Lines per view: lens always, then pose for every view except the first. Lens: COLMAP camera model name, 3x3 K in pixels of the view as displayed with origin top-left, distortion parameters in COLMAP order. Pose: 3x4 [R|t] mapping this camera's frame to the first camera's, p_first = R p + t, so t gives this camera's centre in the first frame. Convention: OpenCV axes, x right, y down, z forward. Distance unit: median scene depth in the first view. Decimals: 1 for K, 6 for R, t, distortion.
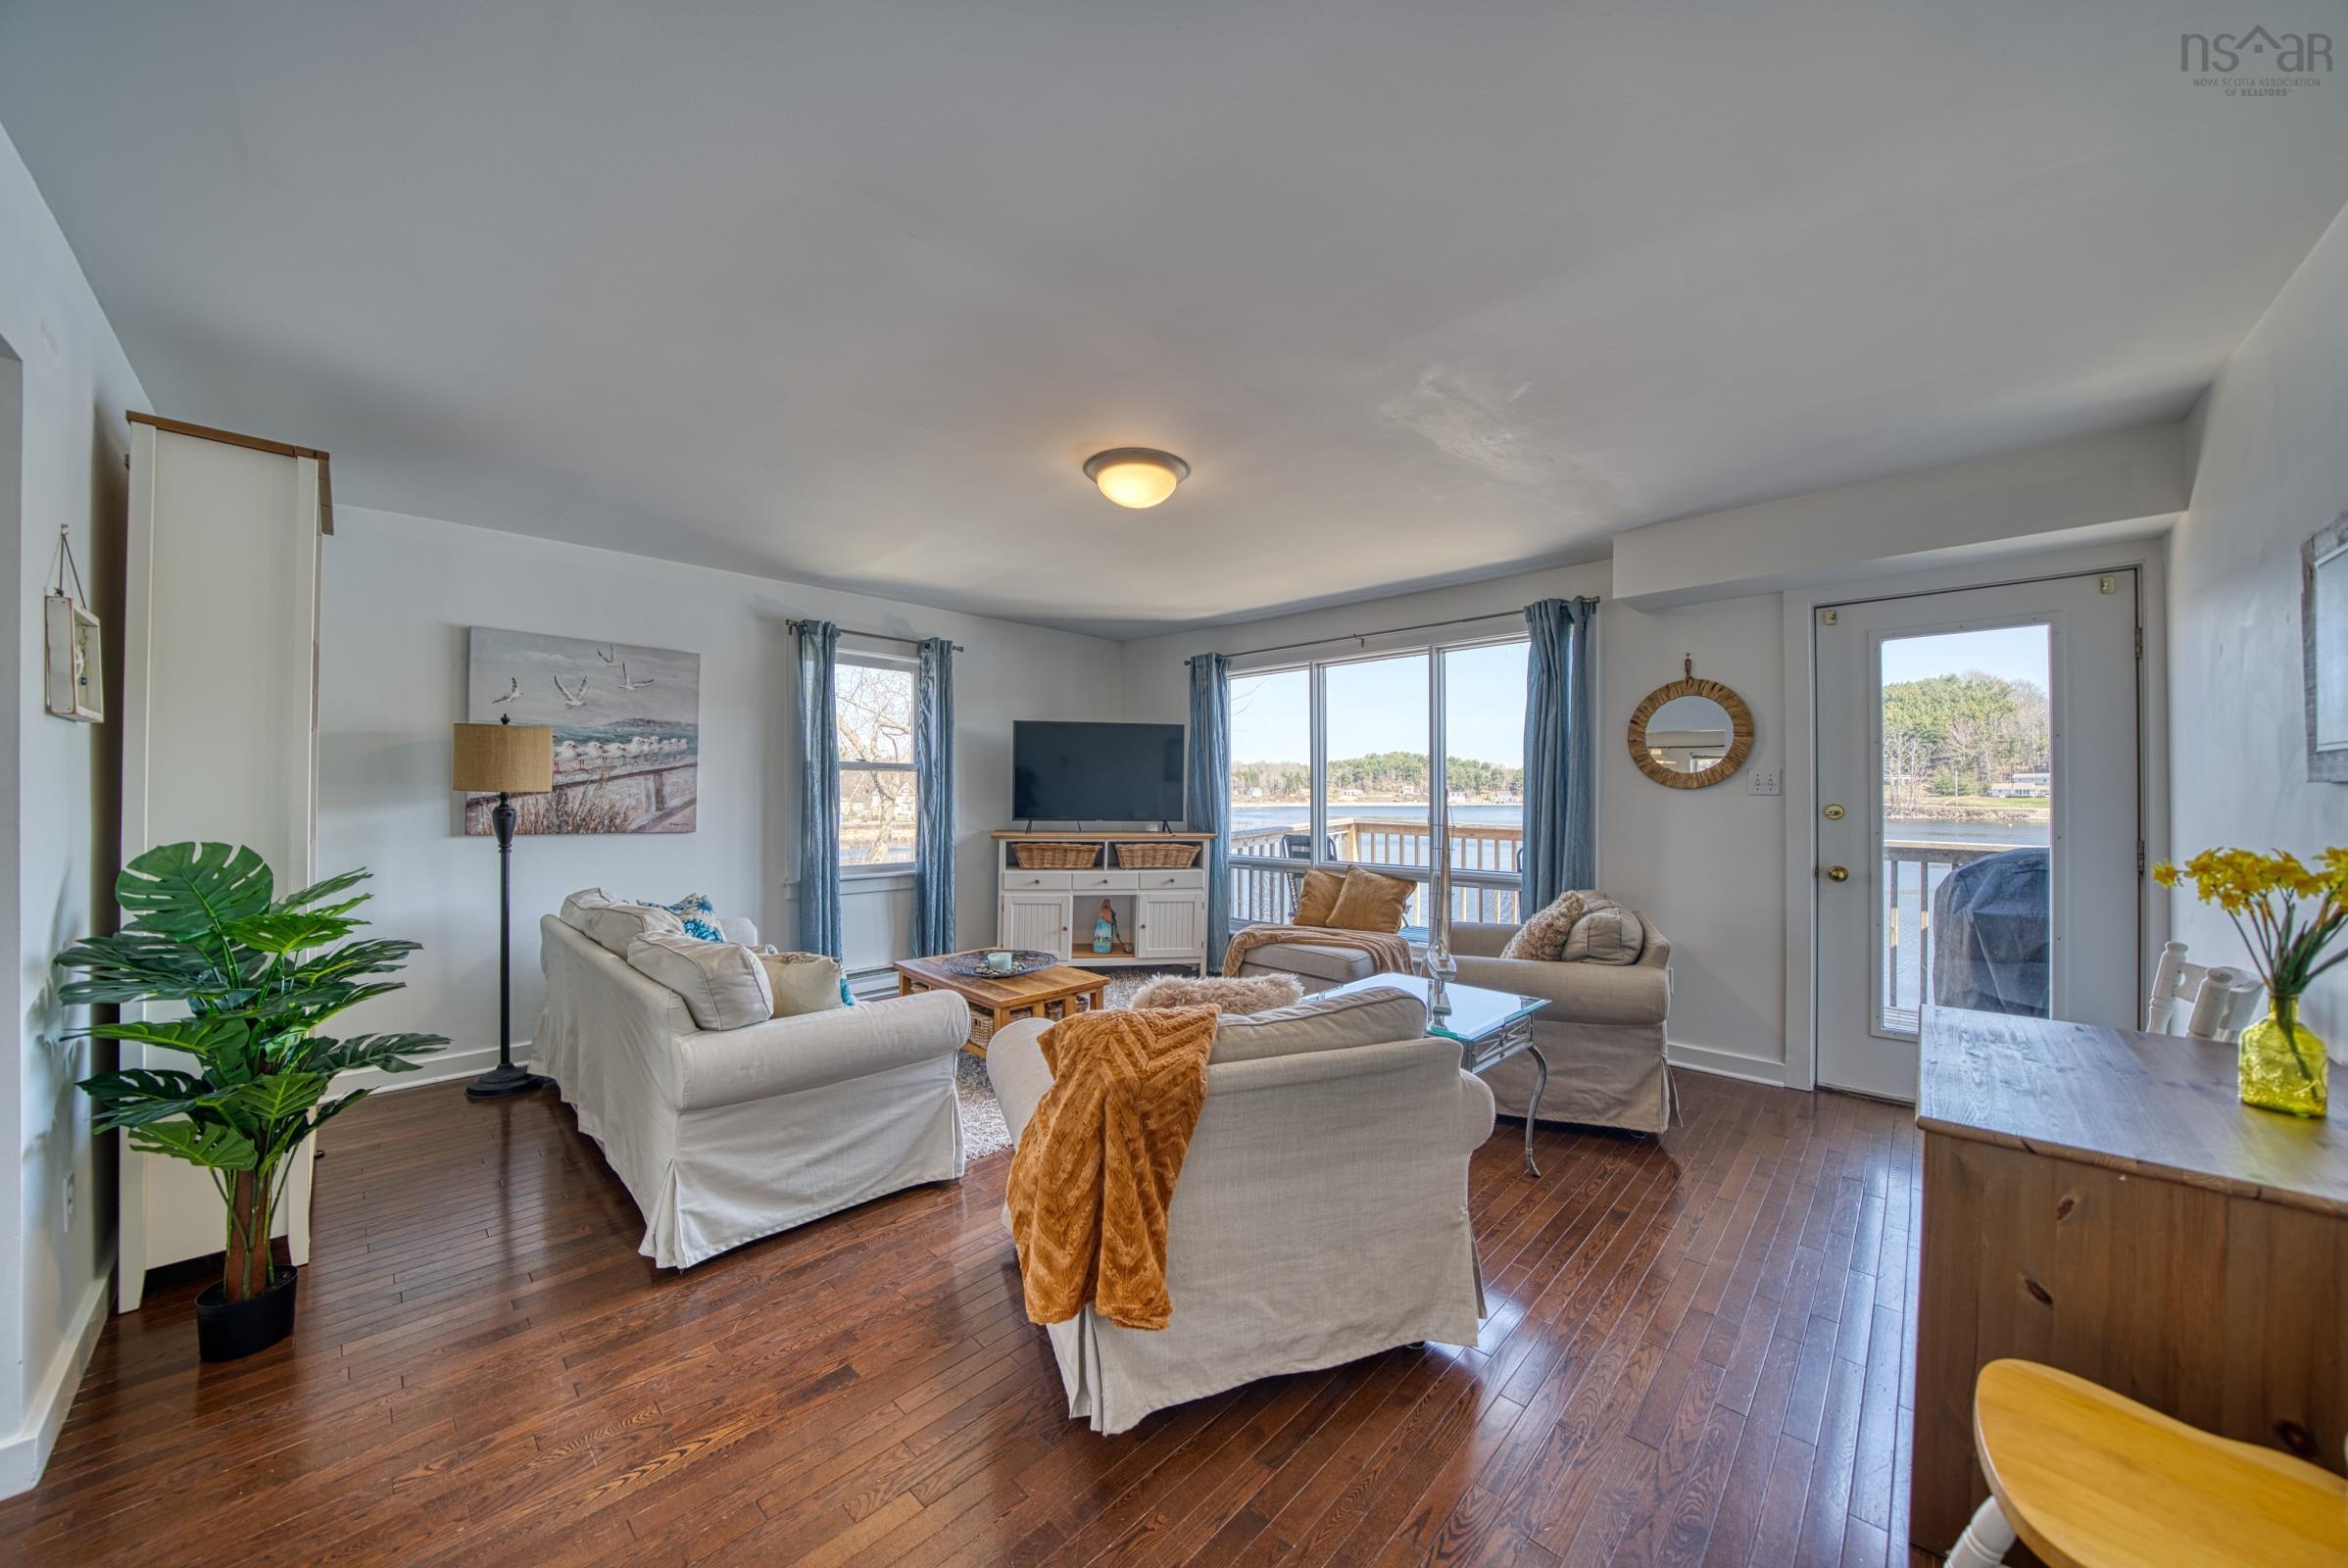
lens RADIAL K [[822.3, 0, 1176.9], [0, 822.3, 804.8], [0, 0, 1]] dist [-0.026100, 0.002732]
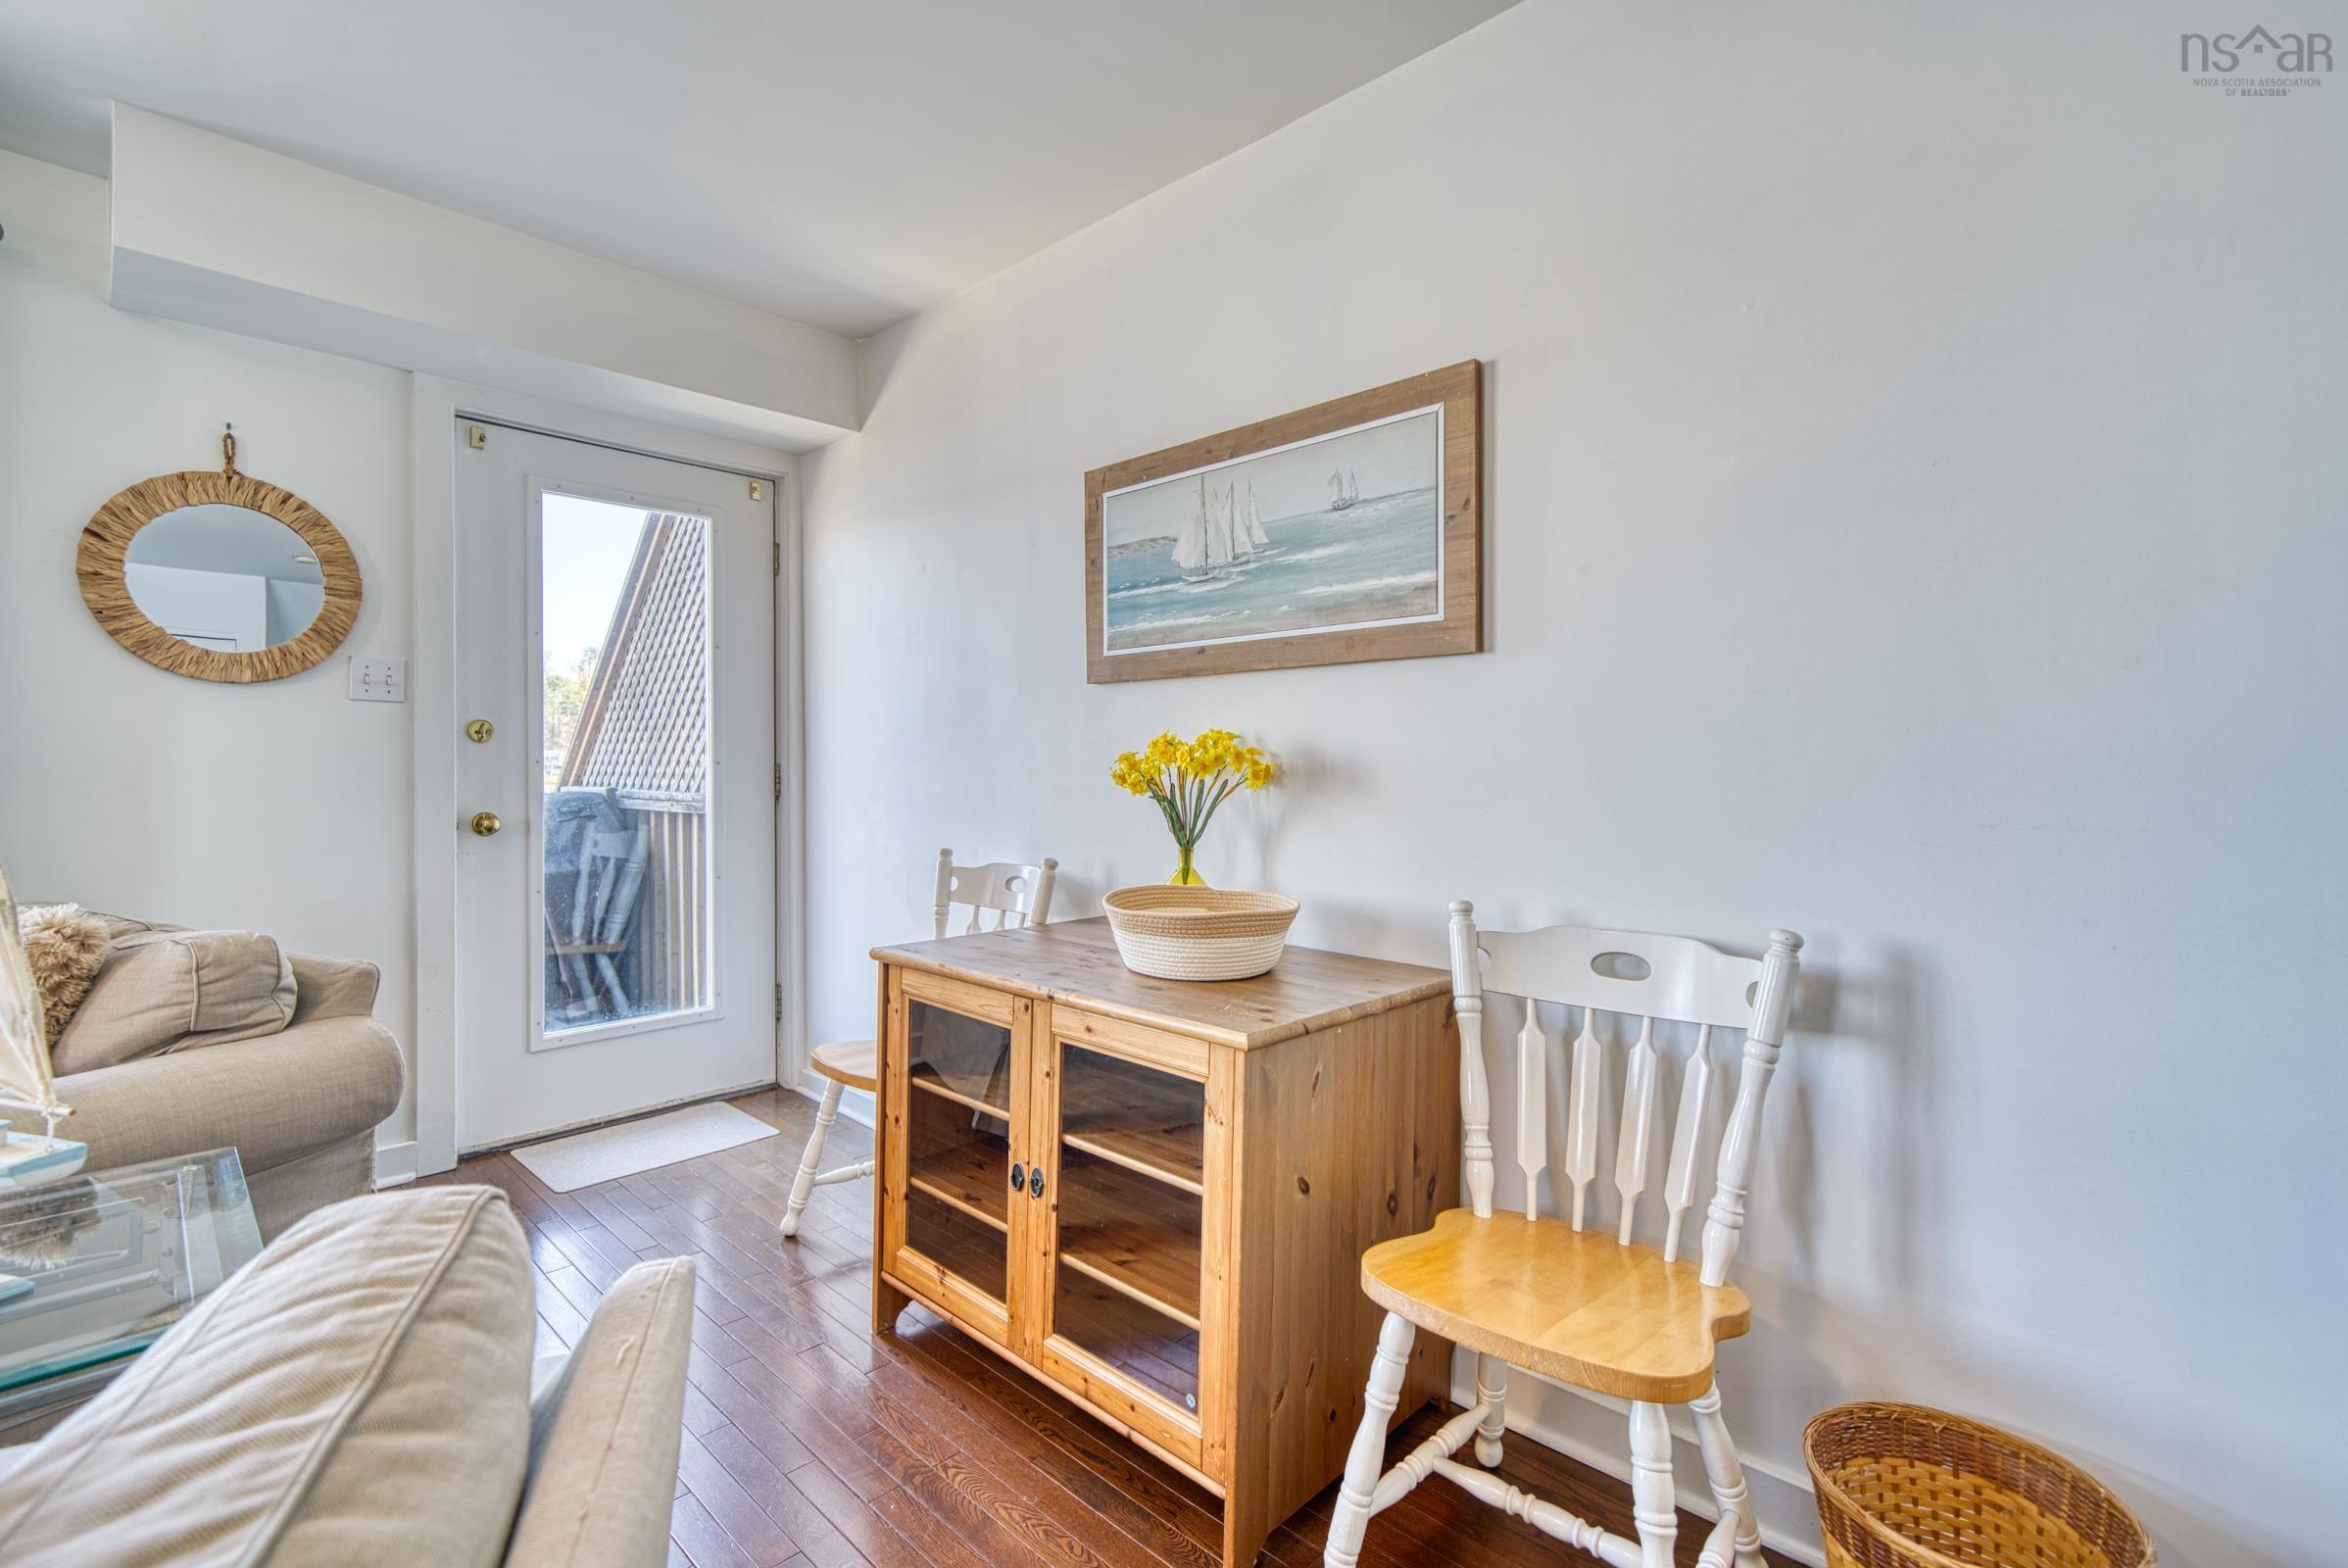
lens RADIAL K [[1053.6, 0, 1161.4], [0, 1053.6, 768.1], [0, 0, 1]] dist [0.000236, 0.000112]
pose [[0.001203, 0.003025, 0.999995, -0.063137], [0.011900, 0.999925, -0.003039, 0.056986], [-0.999928, 0.011903, 0.001167, 0.511342]]
